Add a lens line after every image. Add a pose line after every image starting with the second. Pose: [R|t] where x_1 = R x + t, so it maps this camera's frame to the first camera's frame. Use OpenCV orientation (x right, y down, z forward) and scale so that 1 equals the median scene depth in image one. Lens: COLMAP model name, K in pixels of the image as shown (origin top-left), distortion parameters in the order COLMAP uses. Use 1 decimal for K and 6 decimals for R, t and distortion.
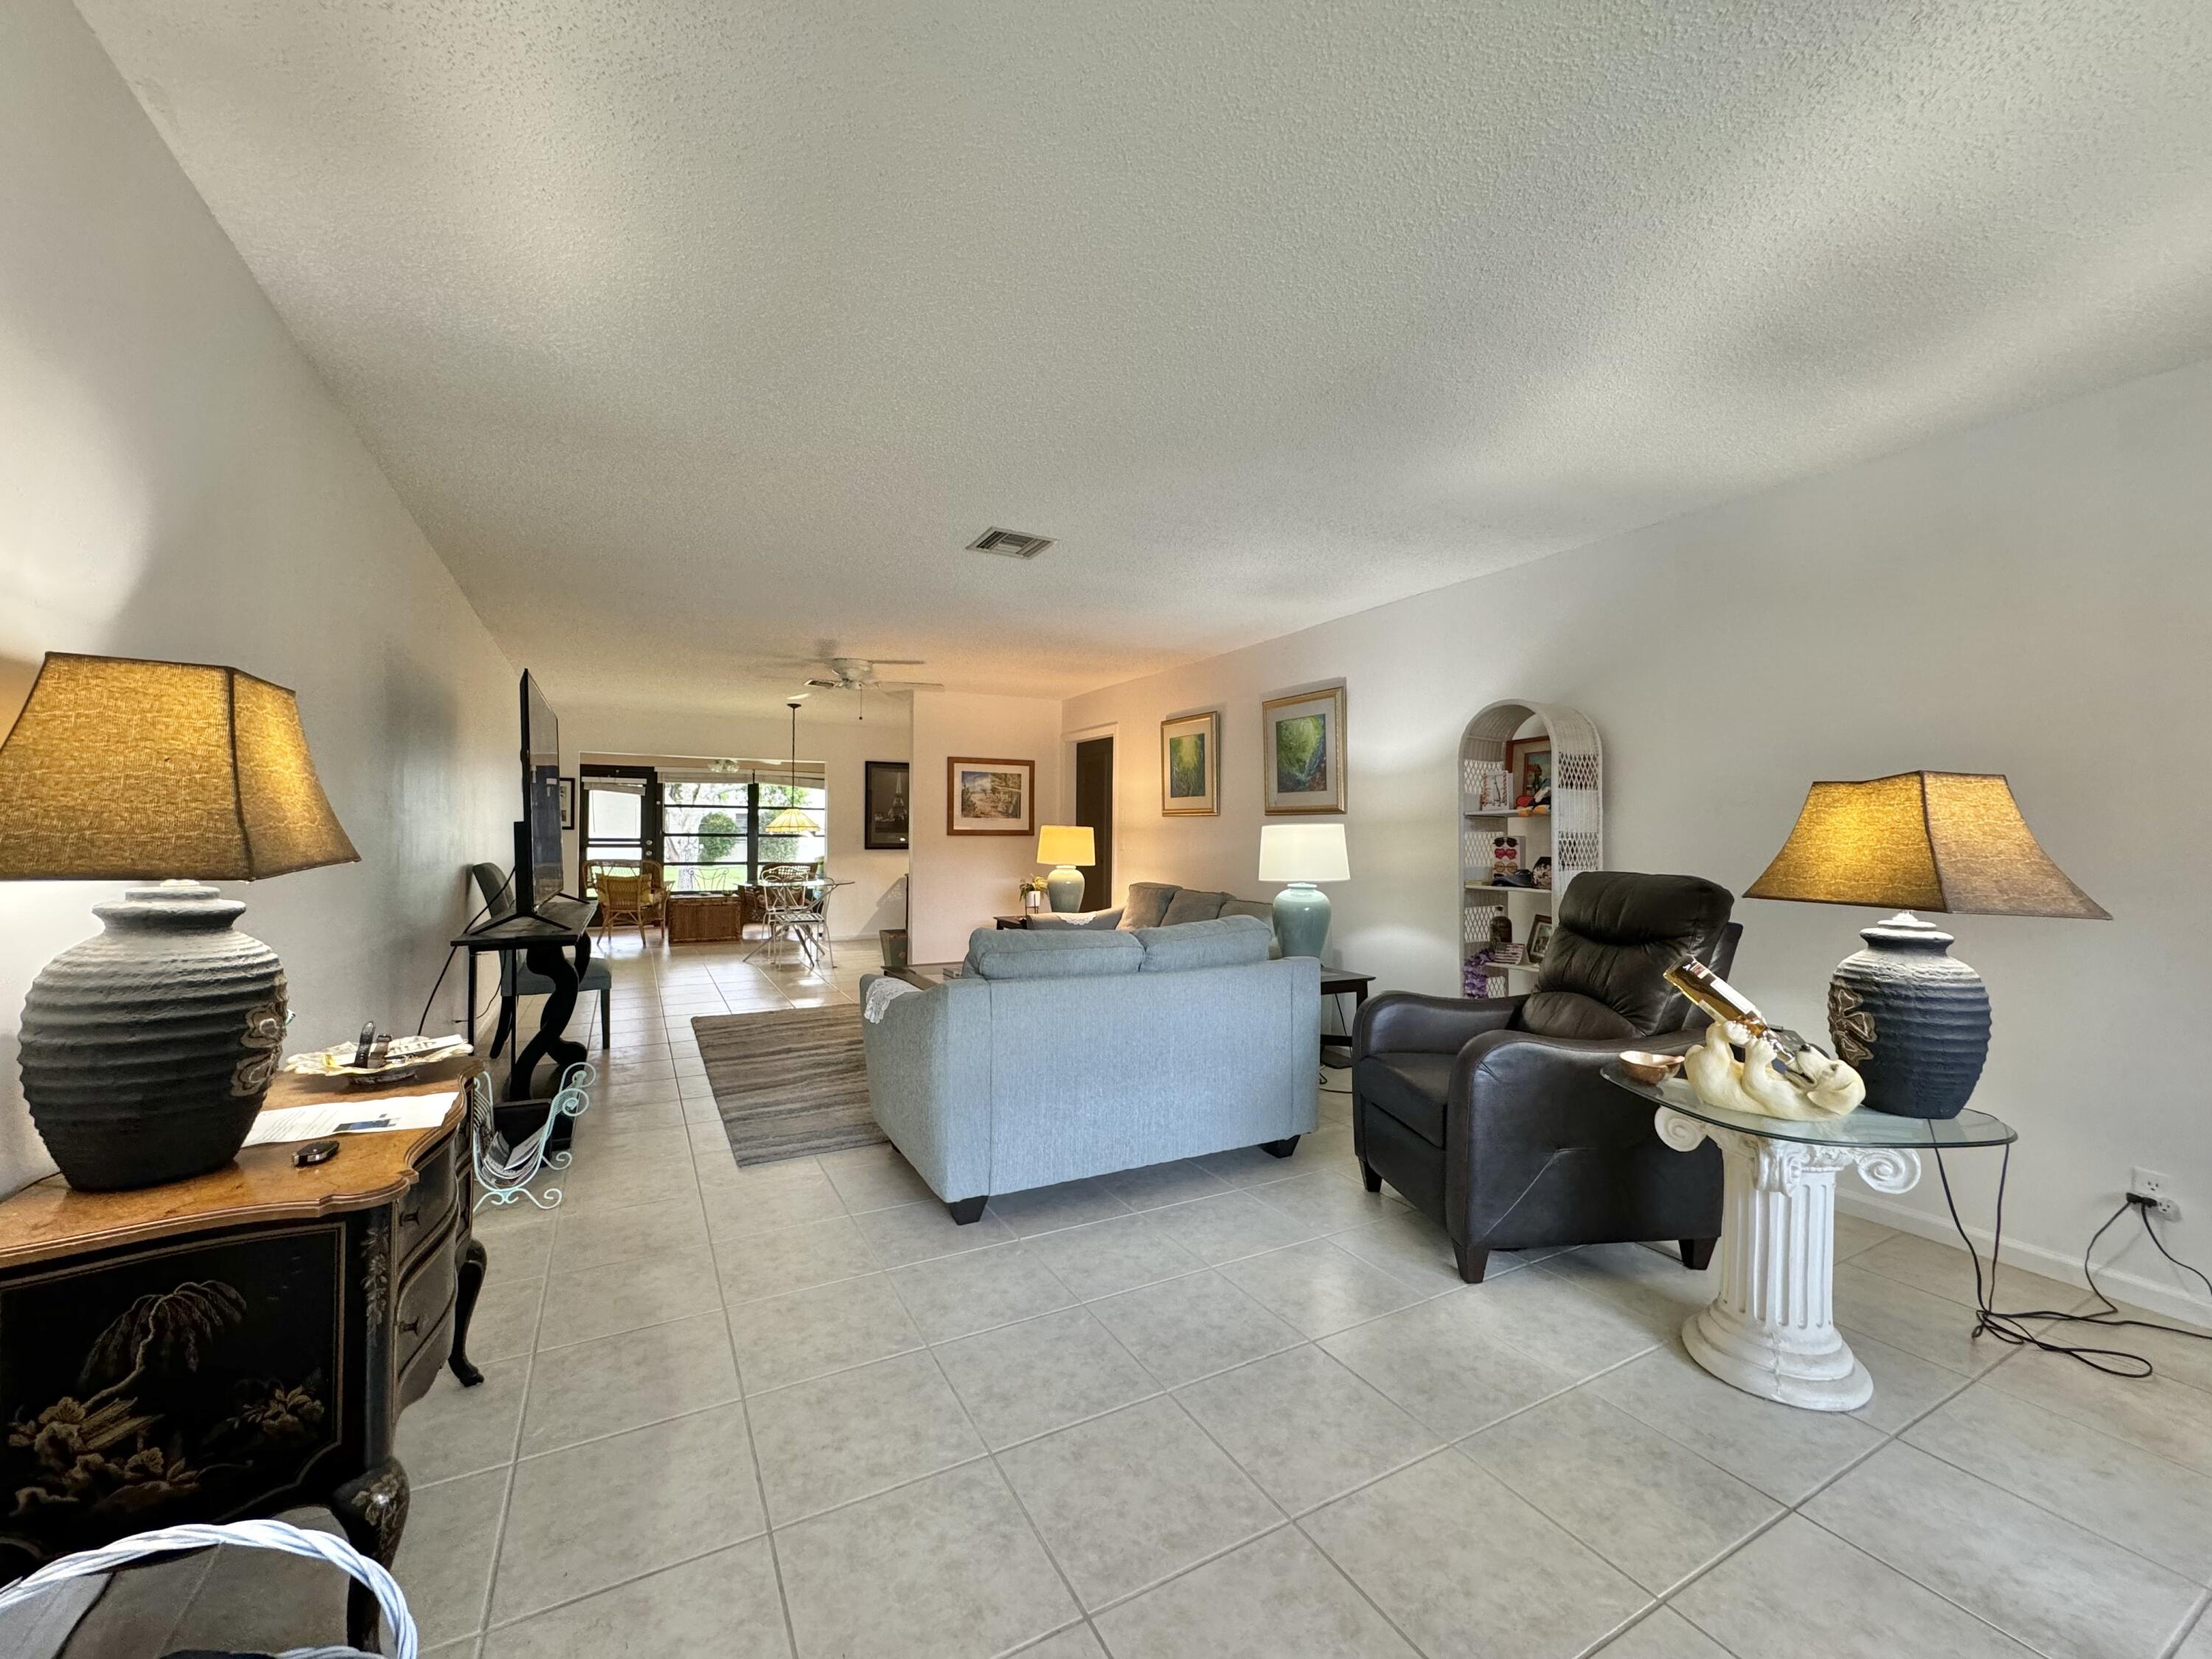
lens RADIAL K [[883.1, 0, 1108.8], [0, 883.1, 823.2], [0, 0, 1]] dist [-0.002478, 0.001314]
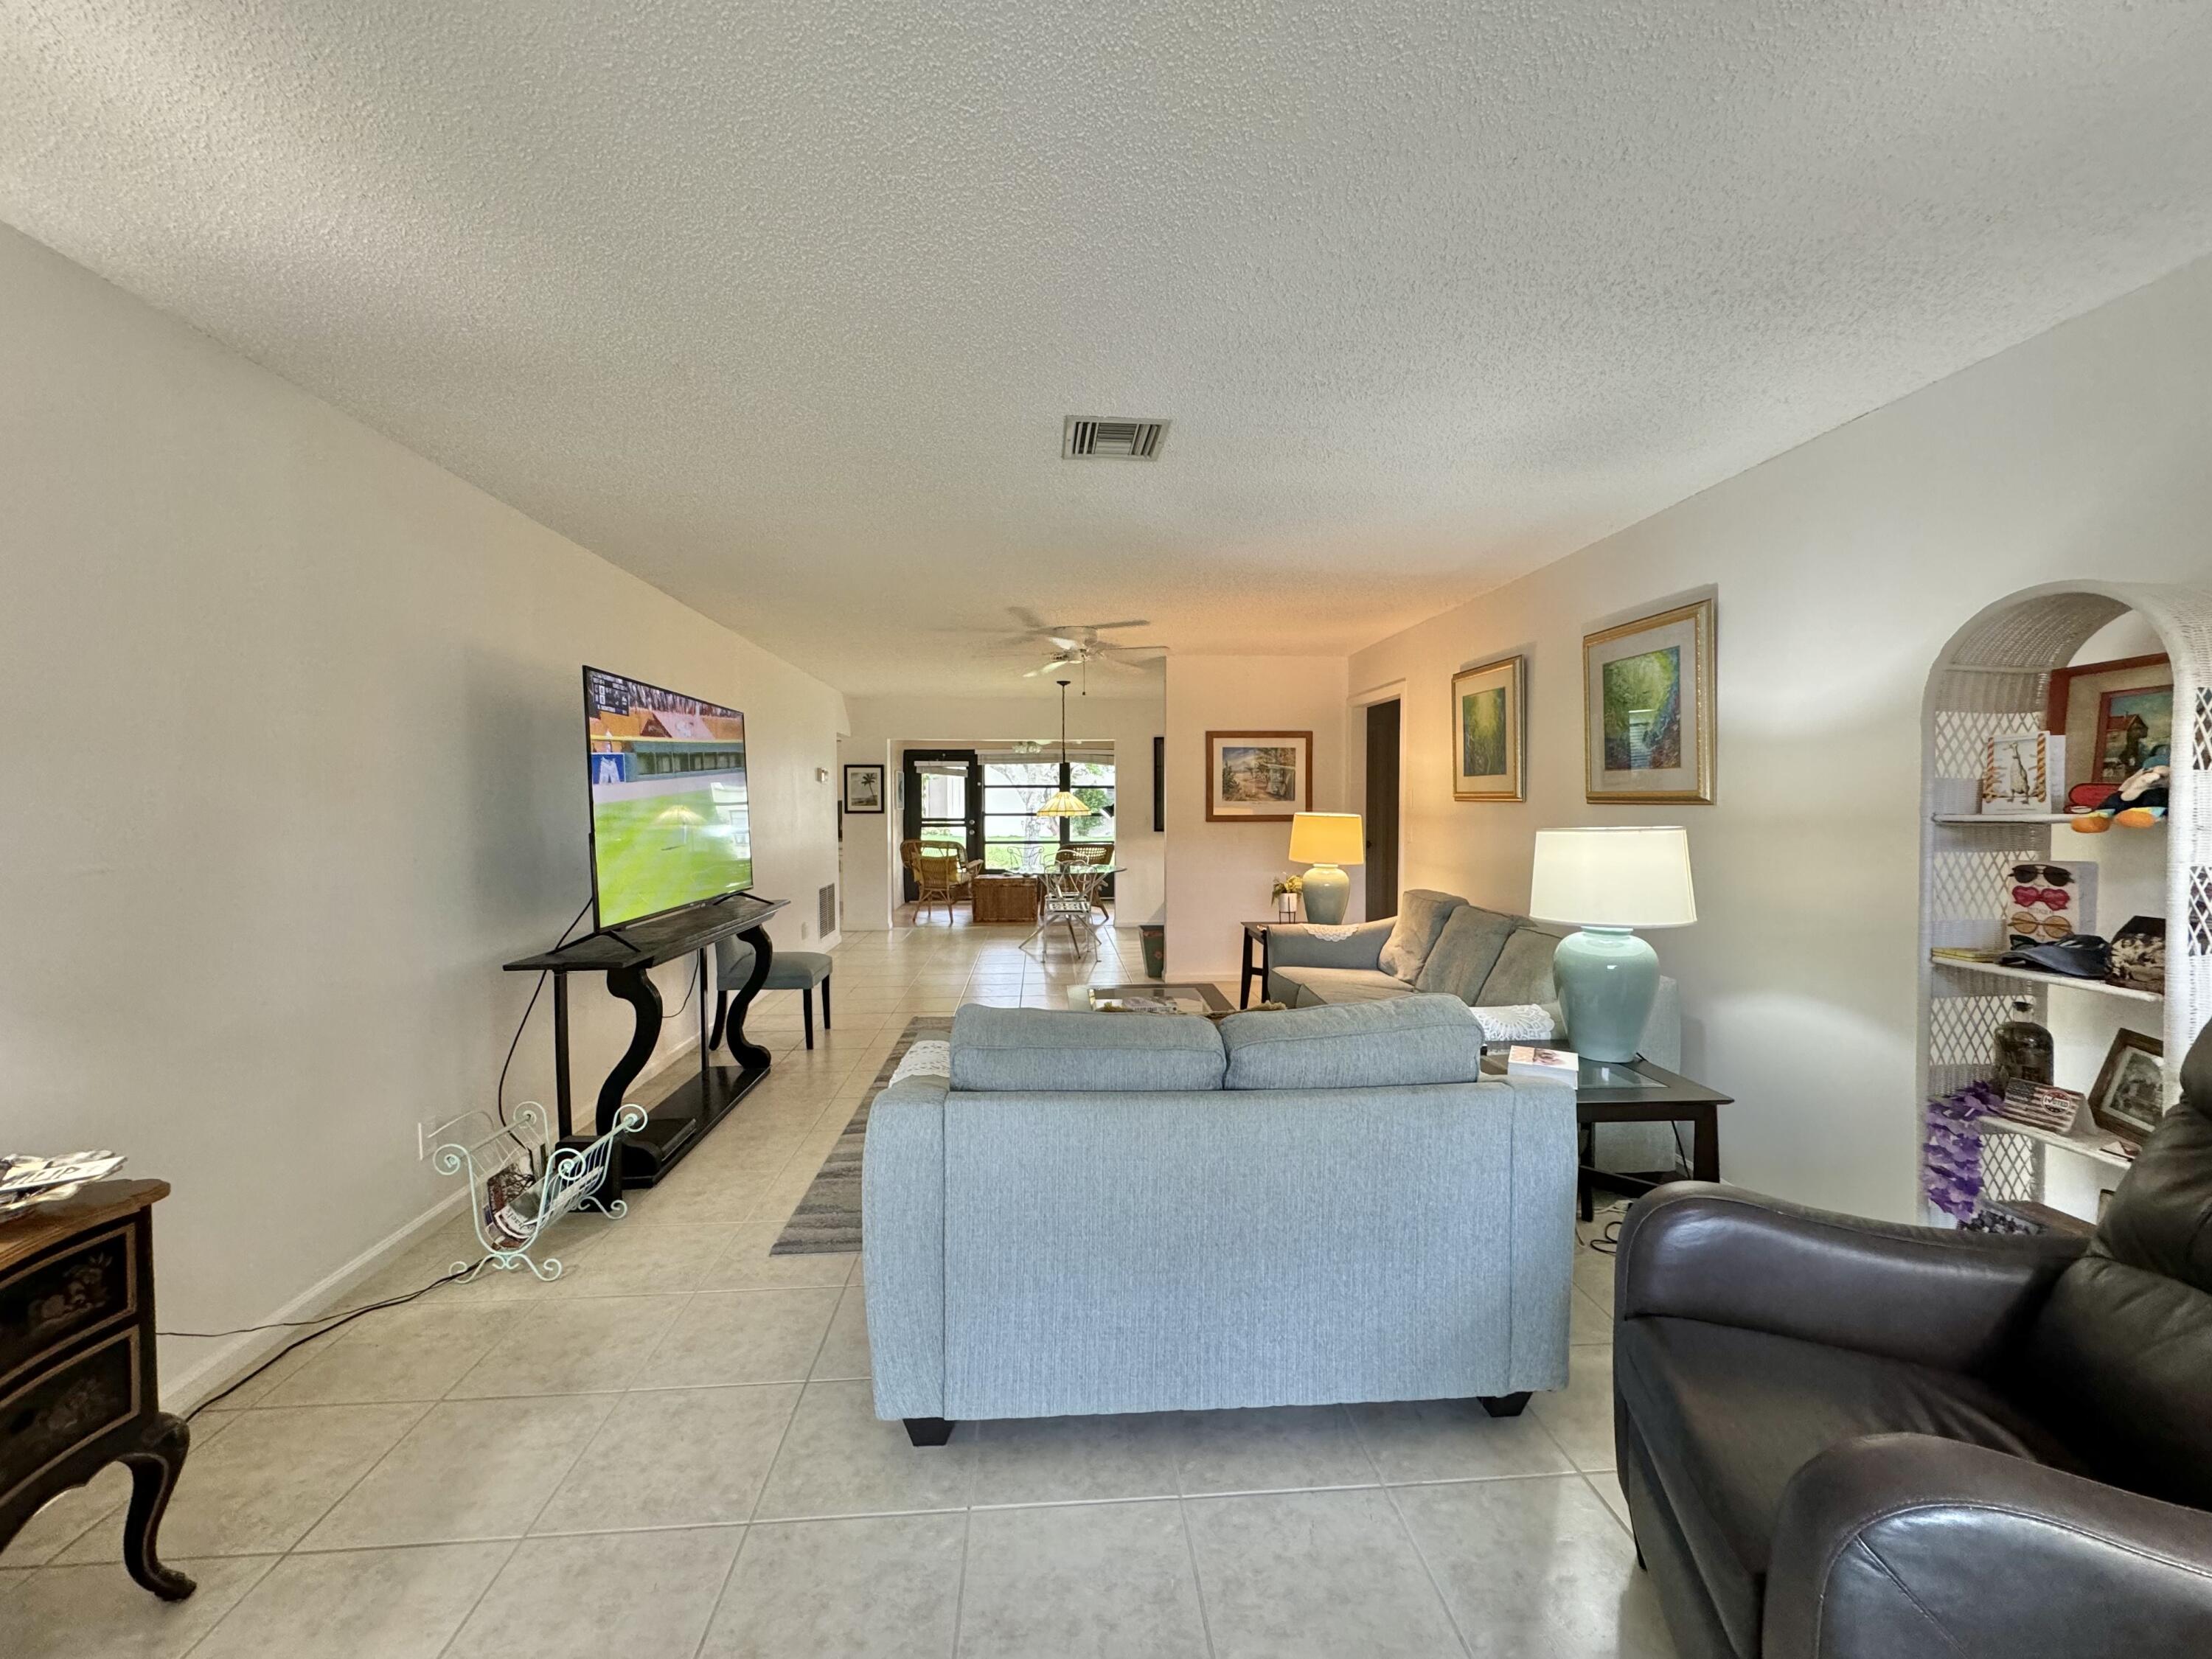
lens RADIAL K [[883.1, 0, 1108.7], [0, 883.1, 825.8], [0, 0, 1]] dist [-0.002478, 0.001314]
pose [[0.911767, 0.003454, -0.410693, 0.123535], [0.012750, 0.999245, 0.036711, -0.022076], [0.410510, -0.038708, 0.911034, 0.235536]]
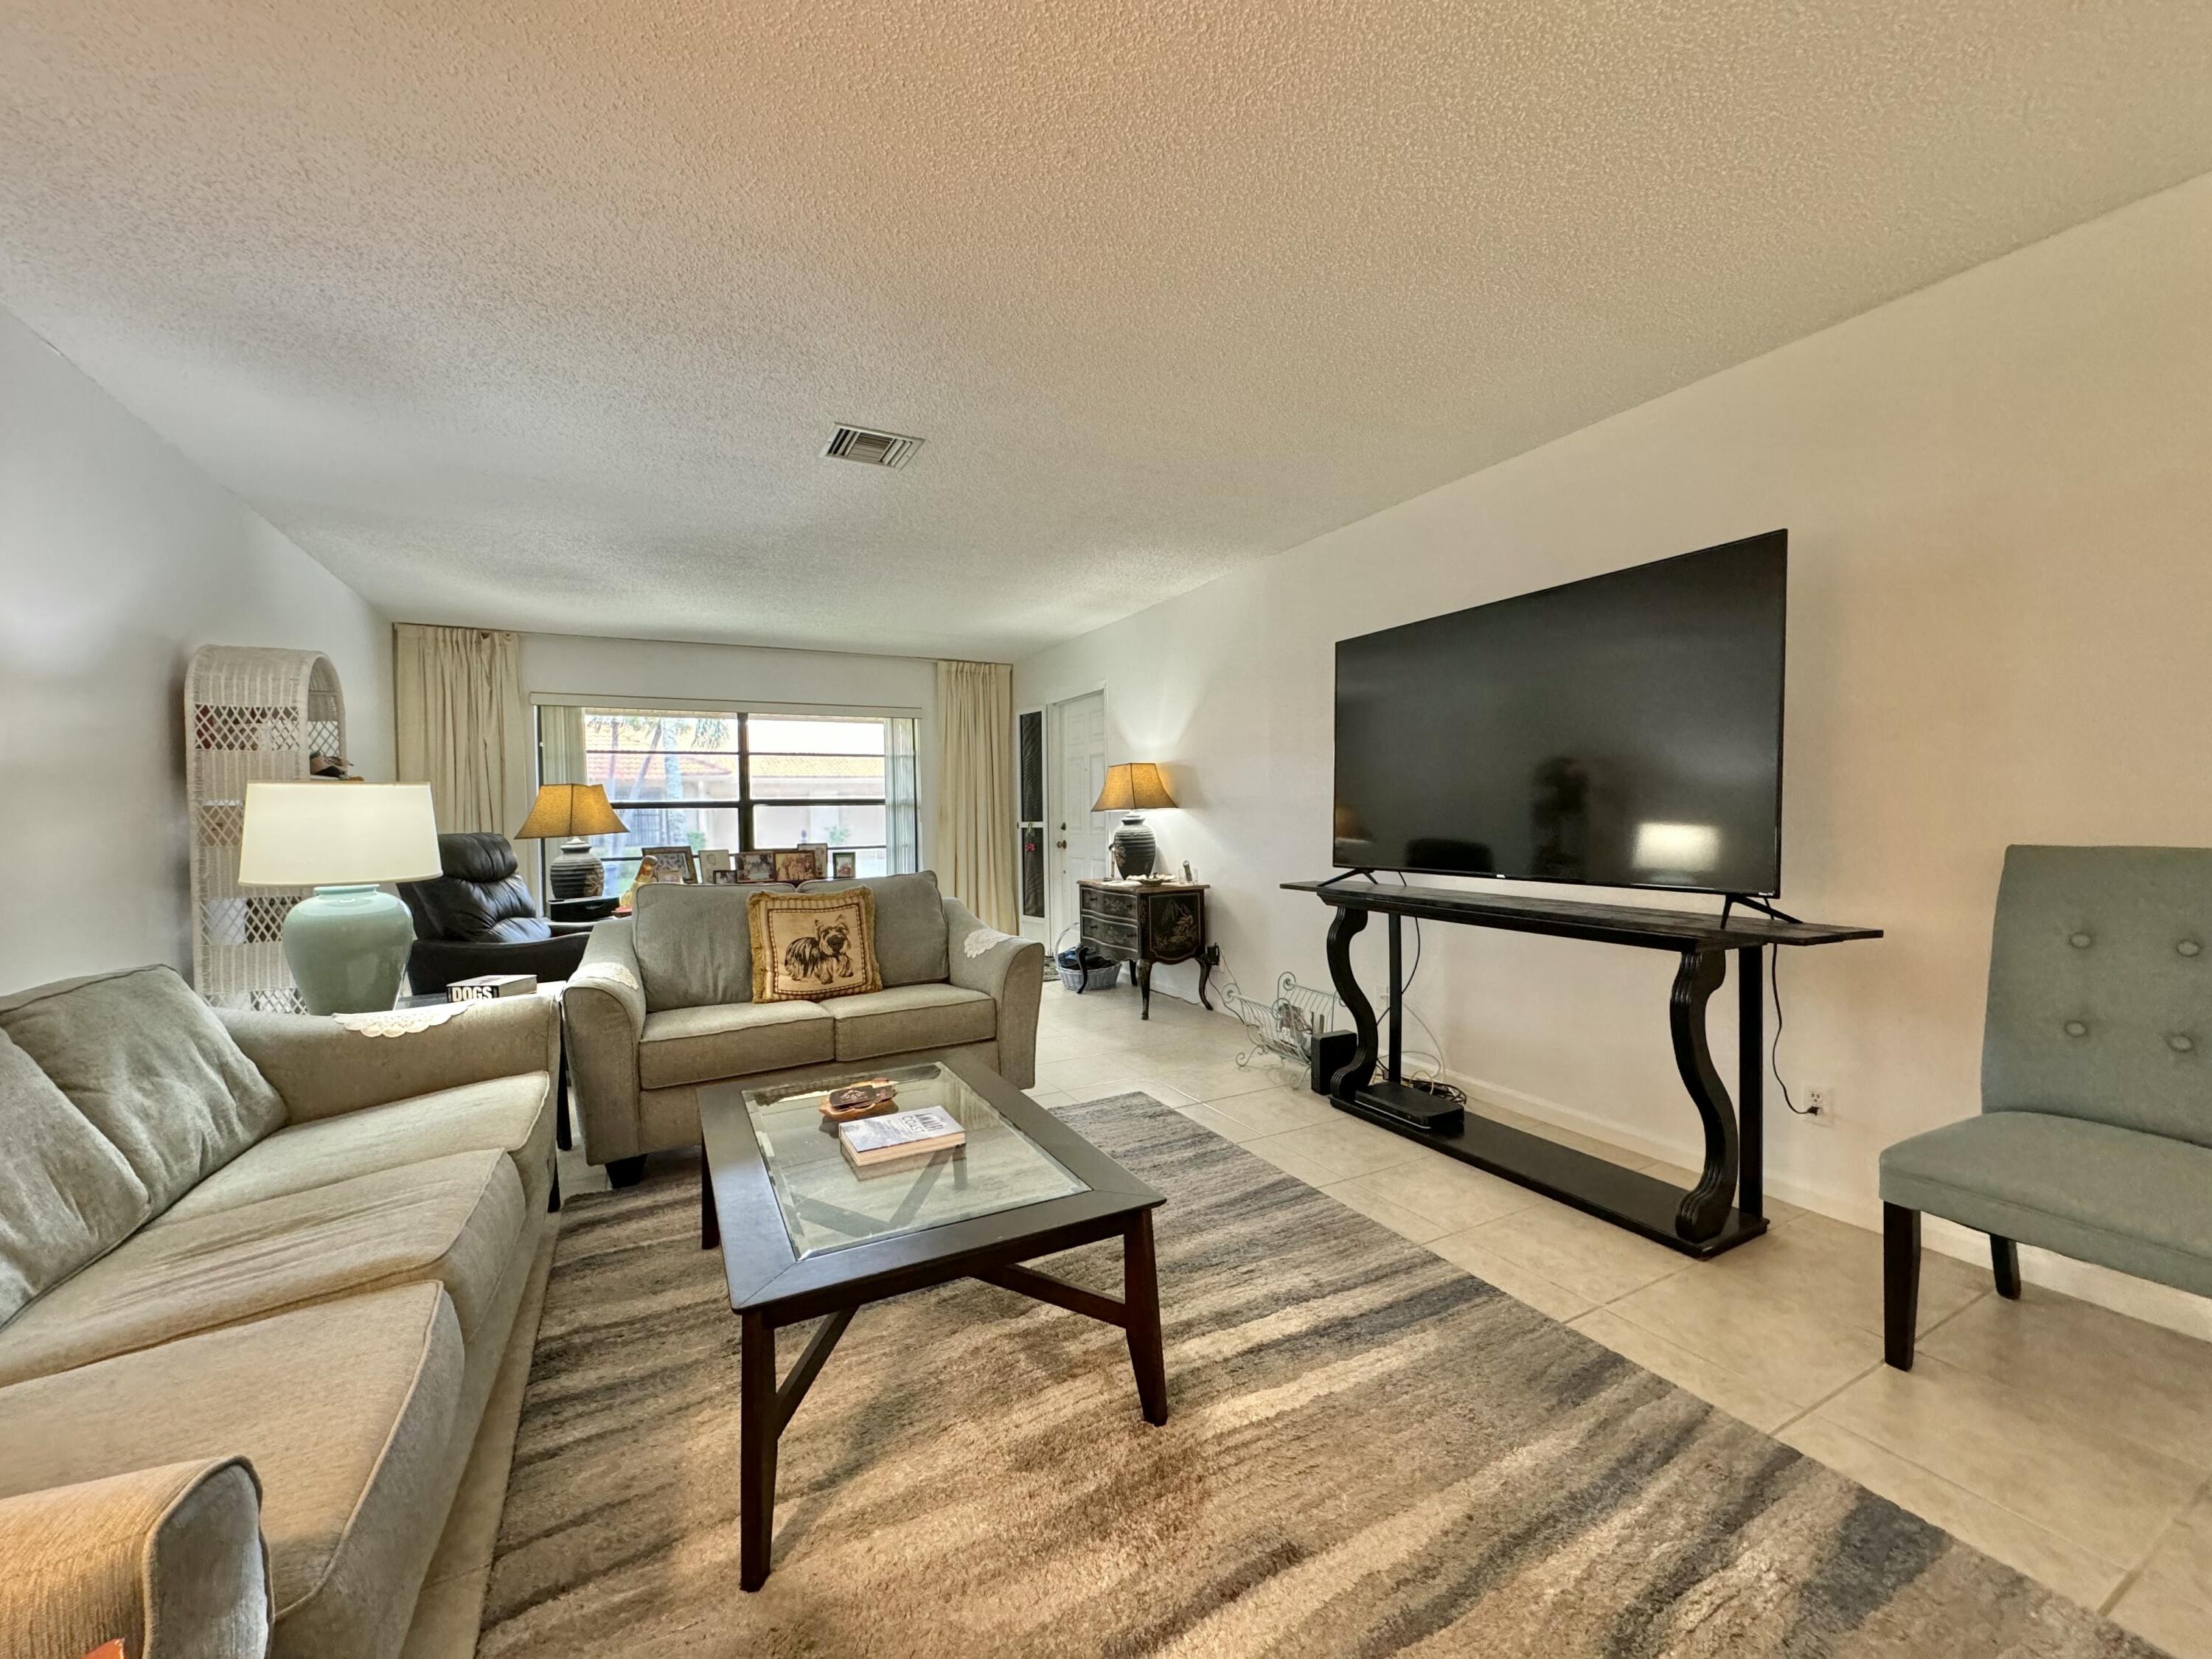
lens RADIAL K [[883.1, 0, 1101.2], [0, 883.1, 834.4], [0, 0, 1]] dist [-0.002478, 0.001314]
pose [[-0.999819, 0.008735, 0.016884, -0.233607], [0.008914, 0.999905, 0.010543, 0.028396], [-0.016791, 0.010691, -0.999802, 1.266608]]
